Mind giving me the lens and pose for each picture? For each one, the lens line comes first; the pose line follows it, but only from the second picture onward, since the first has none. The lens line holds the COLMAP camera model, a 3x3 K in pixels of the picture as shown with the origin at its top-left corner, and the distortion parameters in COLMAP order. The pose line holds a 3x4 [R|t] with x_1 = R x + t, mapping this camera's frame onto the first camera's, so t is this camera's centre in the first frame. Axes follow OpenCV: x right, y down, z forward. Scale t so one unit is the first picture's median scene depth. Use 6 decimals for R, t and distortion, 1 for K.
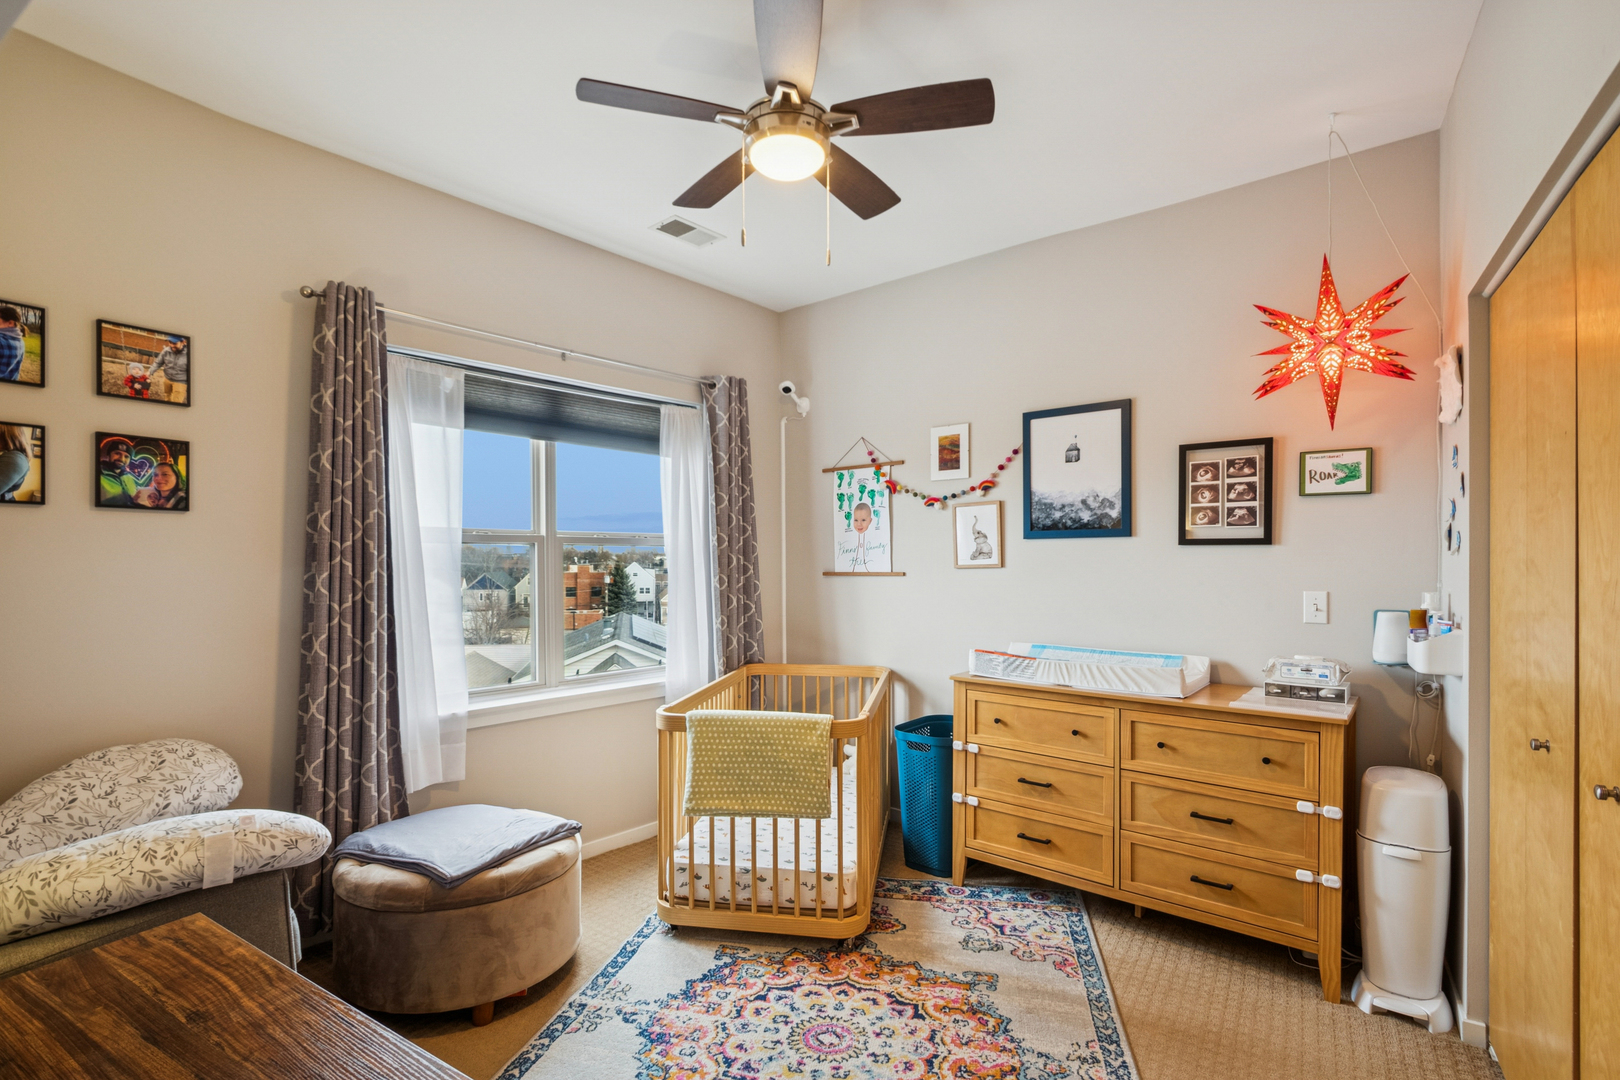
lens RADIAL K [[752.3, 0, 813.8], [0, 752.3, 569.1], [0, 0, 1]] dist [0.017384, -0.013857]
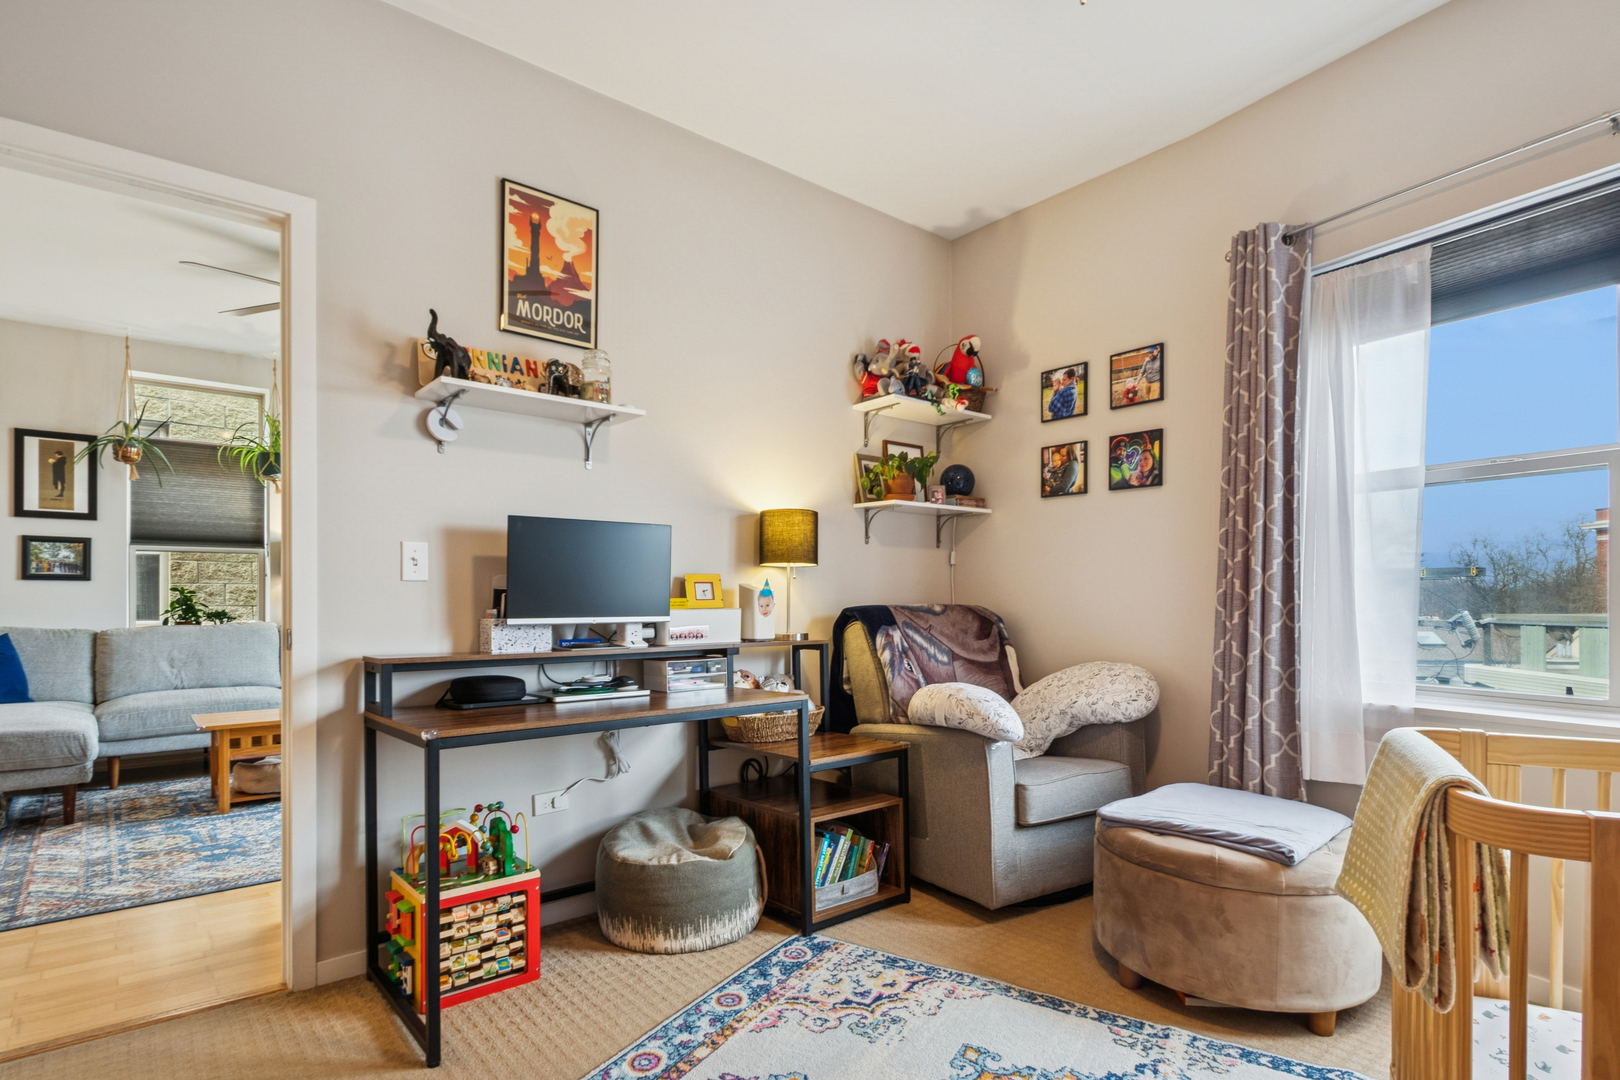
lens RADIAL K [[853.4, 0, 826.3], [0, 853.4, 600.0], [0, 0, 1]] dist [-0.000650, -0.001370]
pose [[-0.302471, 0.001605, -0.953157, 0.567526], [-0.010738, 0.999929, 0.005091, 0.093670], [0.953098, 0.011774, -0.302433, 0.780894]]
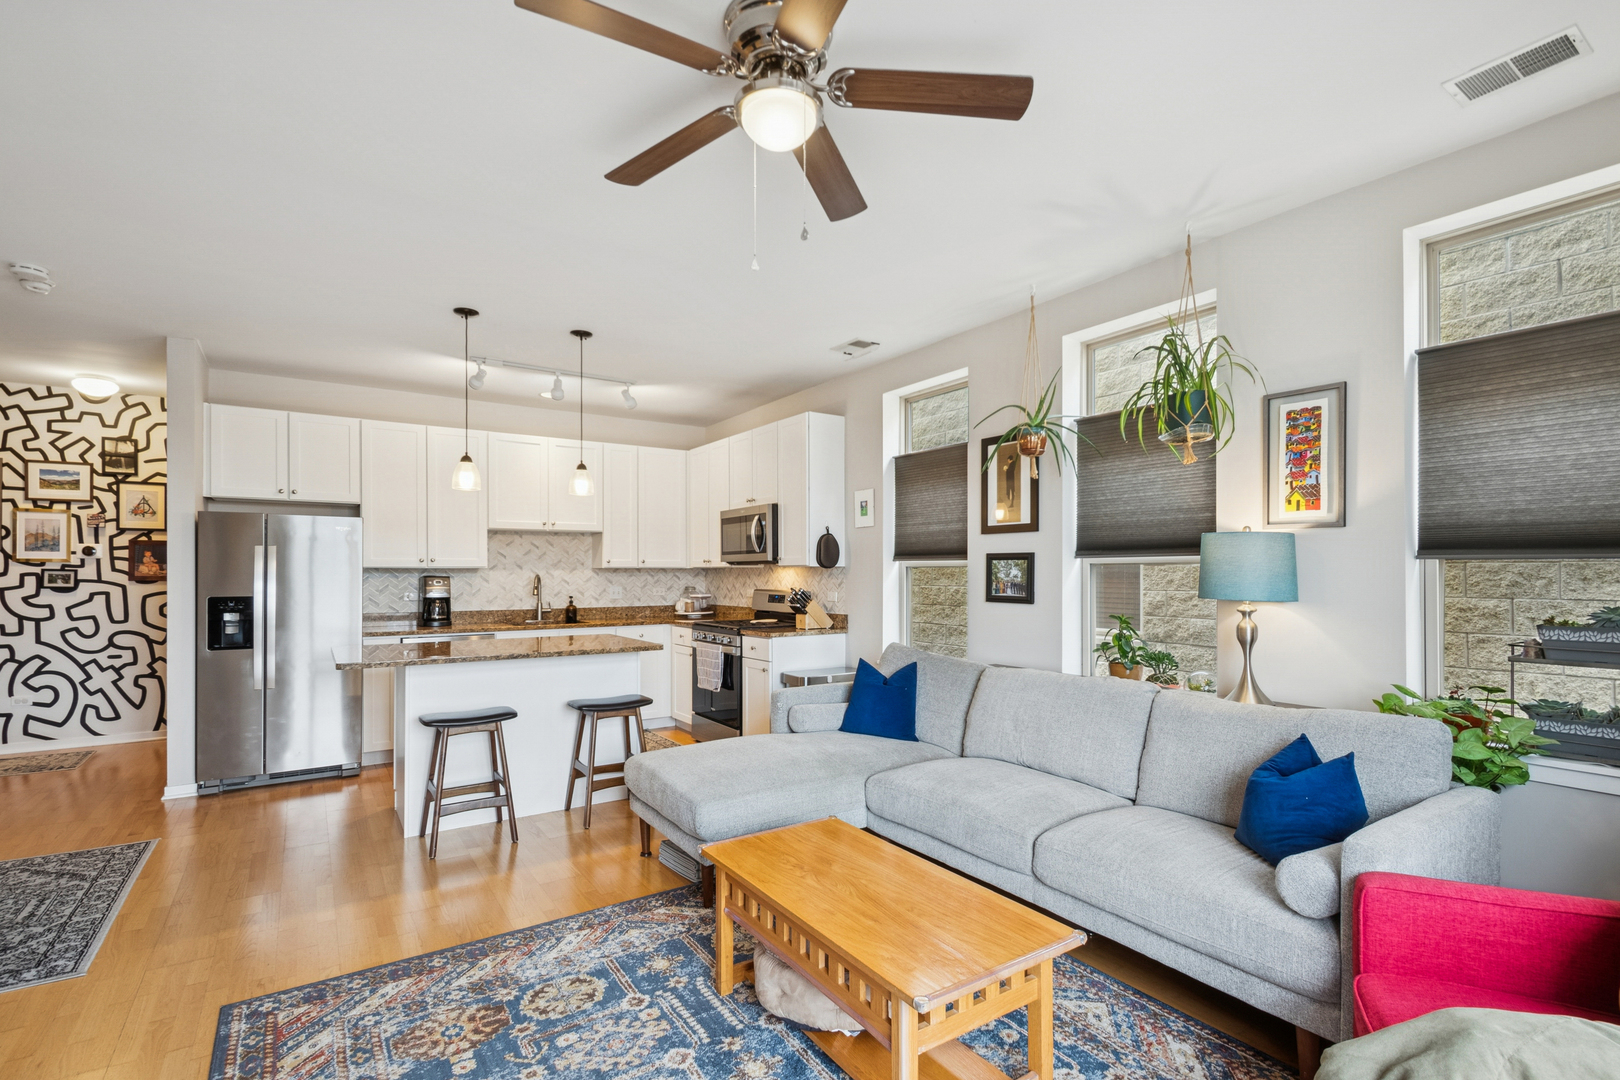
lens RADIAL K [[752.3, 0, 813.8], [0, 752.3, 569.1], [0, 0, 1]] dist [0.017384, -0.013857]
pose [[-0.914900, 0.002399, 0.403673, -1.057980], [0.004871, 0.999975, 0.005096, -0.003093], [-0.403650, 0.006628, -0.914889, 0.031282]]
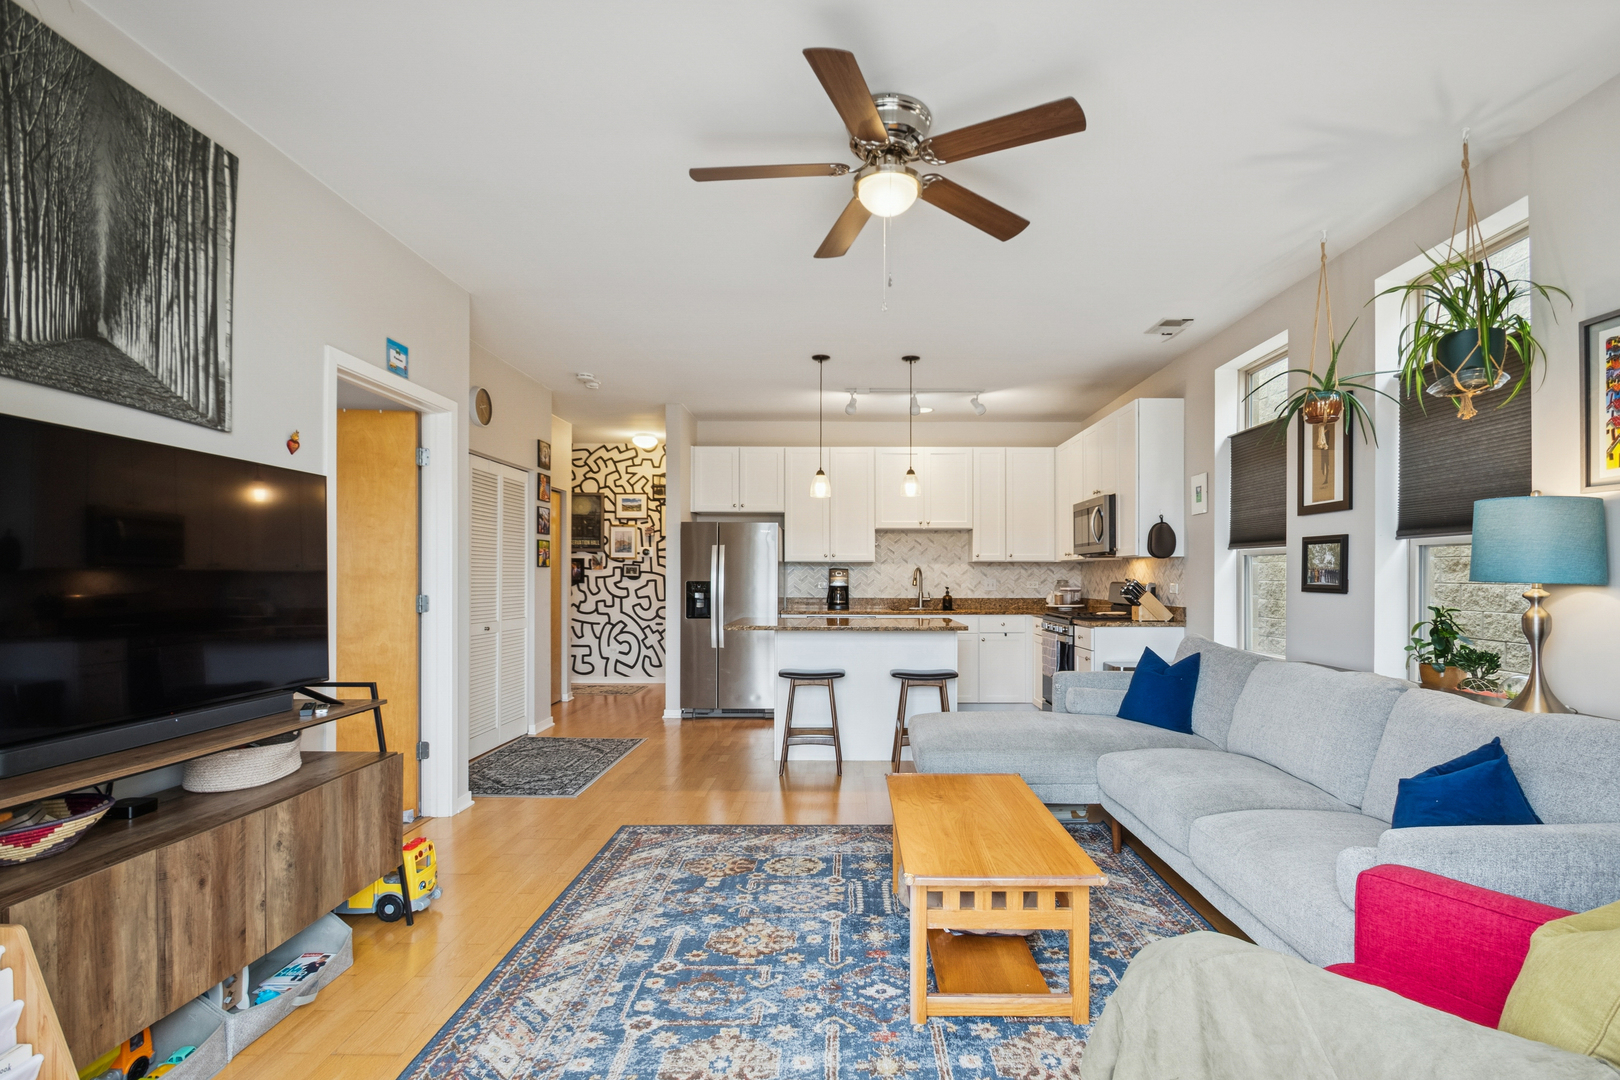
lens RADIAL K [[771.1, 0, 840.9], [0, 771.1, 573.7], [0, 0, 1]] dist [0.000092, -0.013573]
pose [[-0.529901, -0.000078, 0.848059, -1.517607], [0.006408, 0.999971, 0.004096, 0.030888], [-0.848035, 0.007604, -0.529885, -0.075148]]
